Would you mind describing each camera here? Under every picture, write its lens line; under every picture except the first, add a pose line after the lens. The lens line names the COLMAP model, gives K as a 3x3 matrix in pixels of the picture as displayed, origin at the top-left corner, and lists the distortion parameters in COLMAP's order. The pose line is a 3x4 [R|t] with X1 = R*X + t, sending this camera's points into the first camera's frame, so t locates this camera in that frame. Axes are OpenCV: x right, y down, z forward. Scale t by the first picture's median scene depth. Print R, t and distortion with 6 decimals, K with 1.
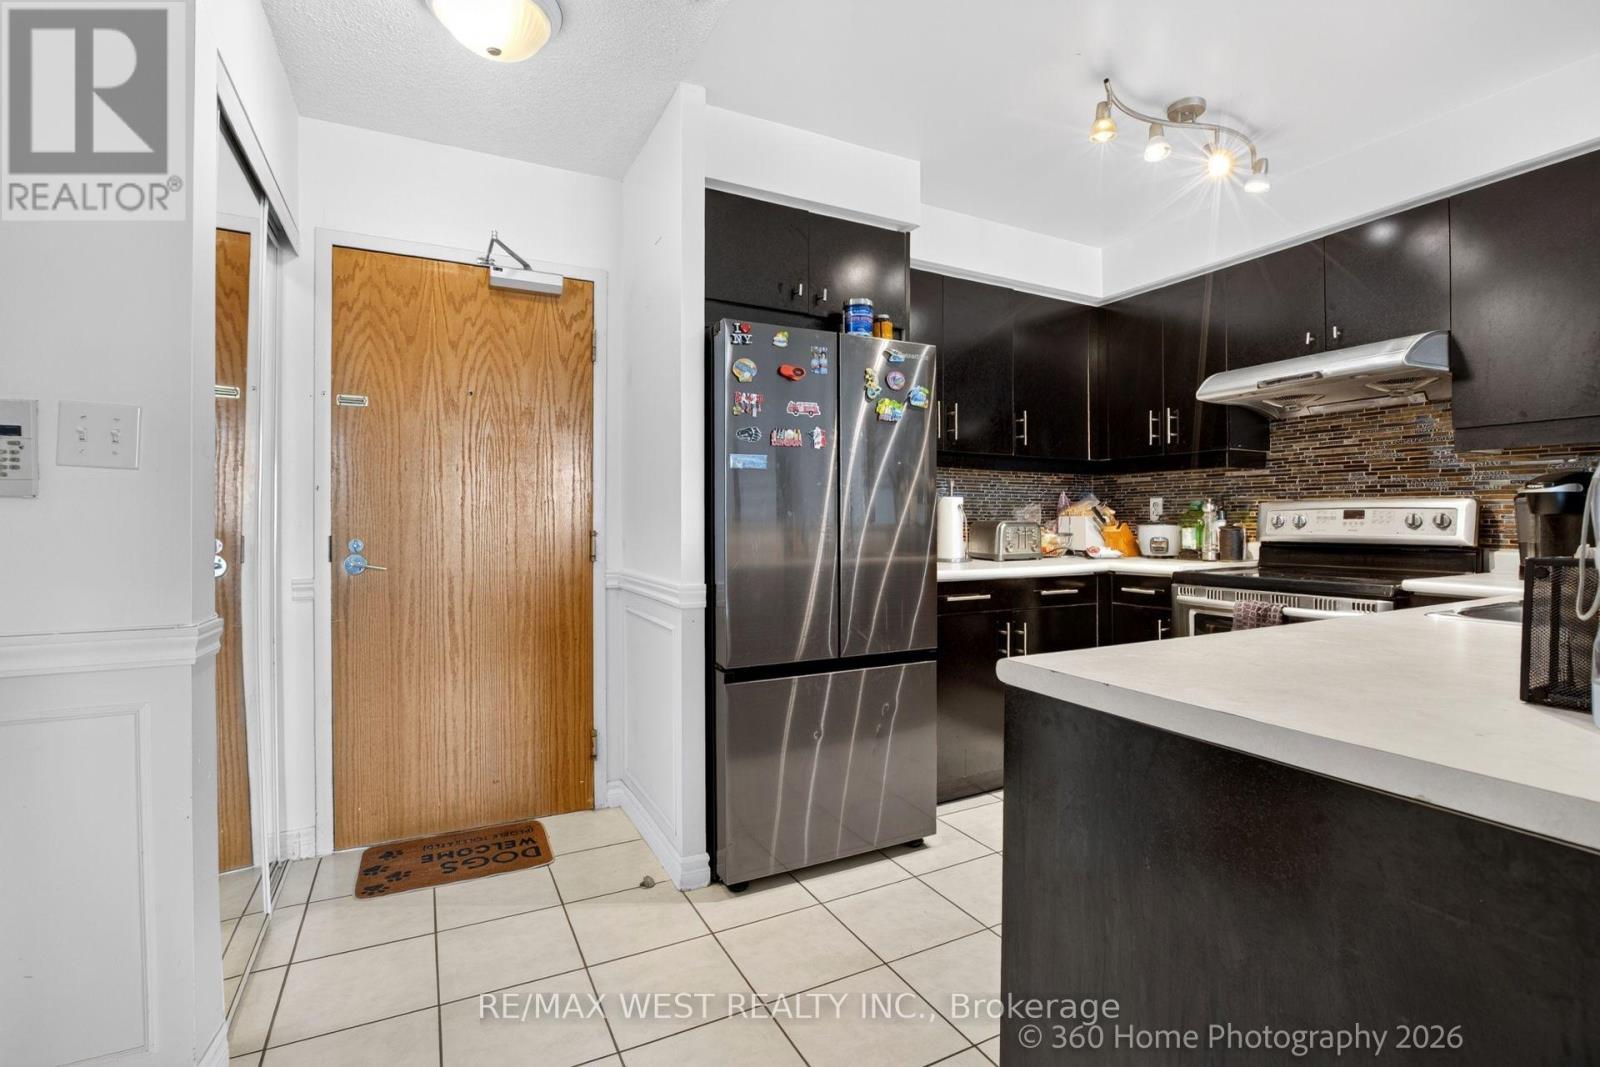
lens RADIAL K [[732.5, 0, 800.3], [0, 732.5, 521.4], [0, 0, 1]] dist [-0.058445, 0.029945]
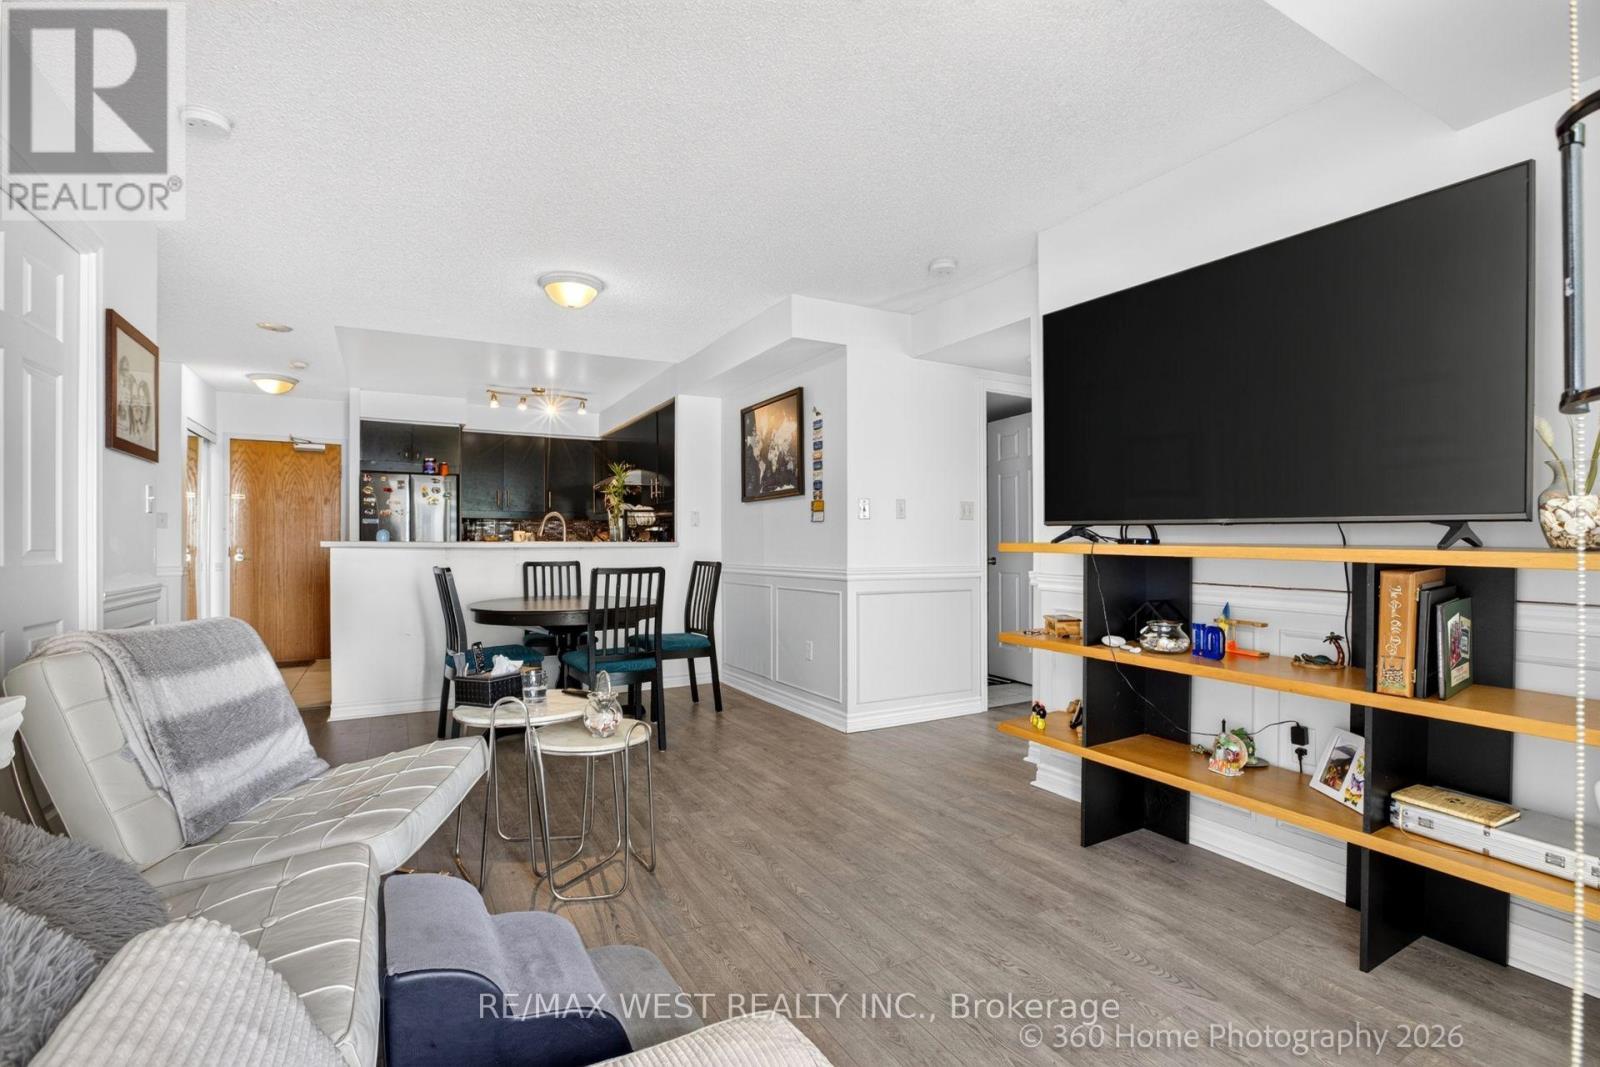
lens RADIAL K [[730.6, 0, 799.2], [0, 730.6, 547.0], [0, 0, 1]] dist [-0.067694, 0.034258]
pose [[0.999633, -0.000982, 0.027071, 1.158629], [0.000940, 0.999998, 0.001565, 0.015120], [-0.027072, -0.001539, 0.999632, -1.412327]]
